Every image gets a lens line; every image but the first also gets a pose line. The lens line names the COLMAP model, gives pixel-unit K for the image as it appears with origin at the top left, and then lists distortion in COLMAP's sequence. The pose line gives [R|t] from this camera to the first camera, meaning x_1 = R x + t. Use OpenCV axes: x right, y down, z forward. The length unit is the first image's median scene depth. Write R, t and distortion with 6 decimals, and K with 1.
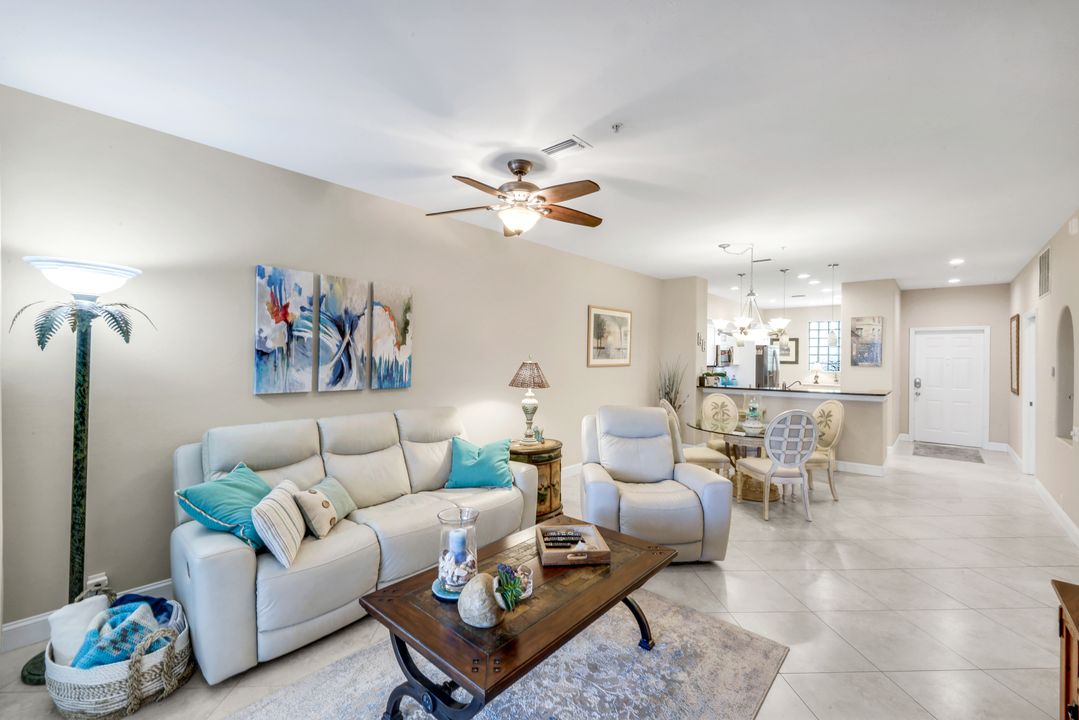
lens RADIAL K [[446.6, 0, 539.5], [0, 446.6, 360.0], [0, 0, 1]] dist [0.008783, -0.000086]
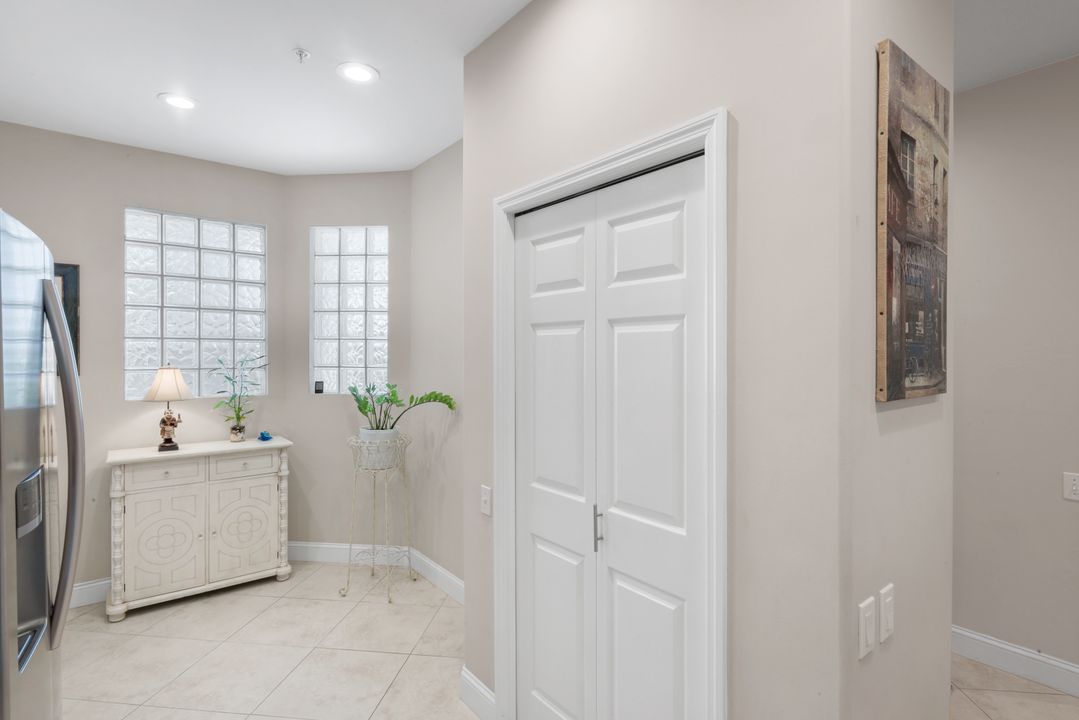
lens RADIAL K [[537.0, 0, 541.7], [0, 537.0, 355.6], [0, 0, 1]] dist [0.001197, -0.000212]
pose [[0.174257, -0.012670, 0.984619, 0.512670], [0.009539, 0.999892, 0.011179, -0.003198], [-0.984654, 0.007444, 0.174359, 1.067480]]
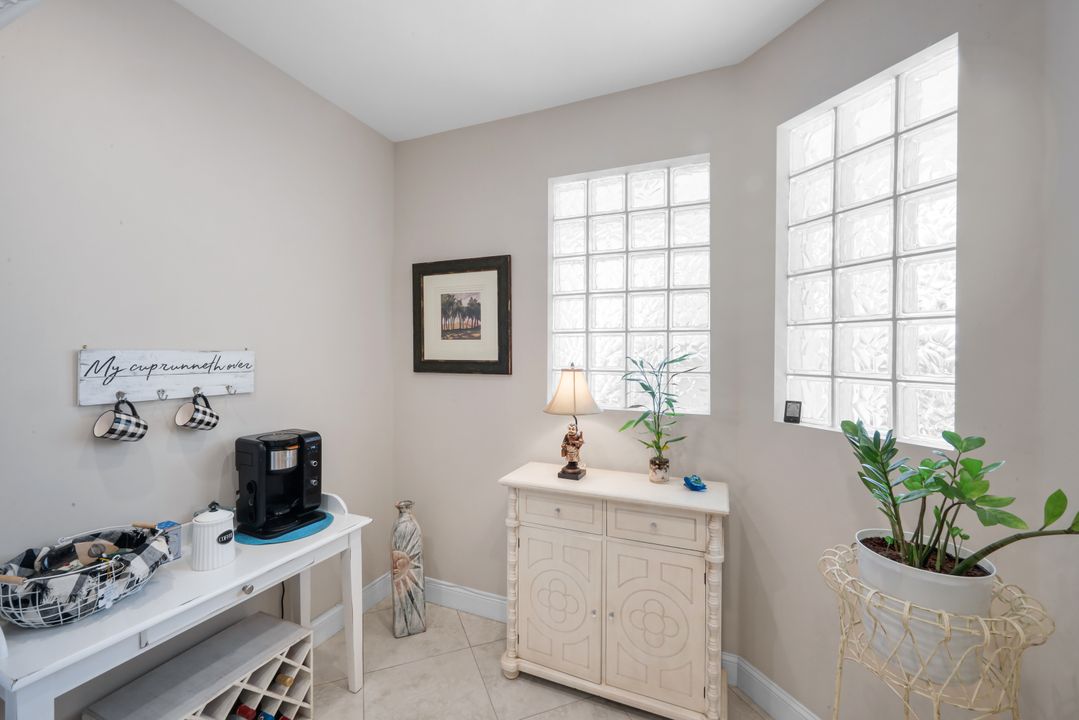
lens RADIAL K [[435.0, 0, 536.4], [0, 435.0, 356.5], [0, 0, 1]] dist [-0.000685, -0.000266]
pose [[0.948902, -0.007383, 0.315484, 0.787344], [0.008122, 0.999966, -0.001029, 0.000632], [-0.315465, 0.003538, 0.948930, 1.194605]]
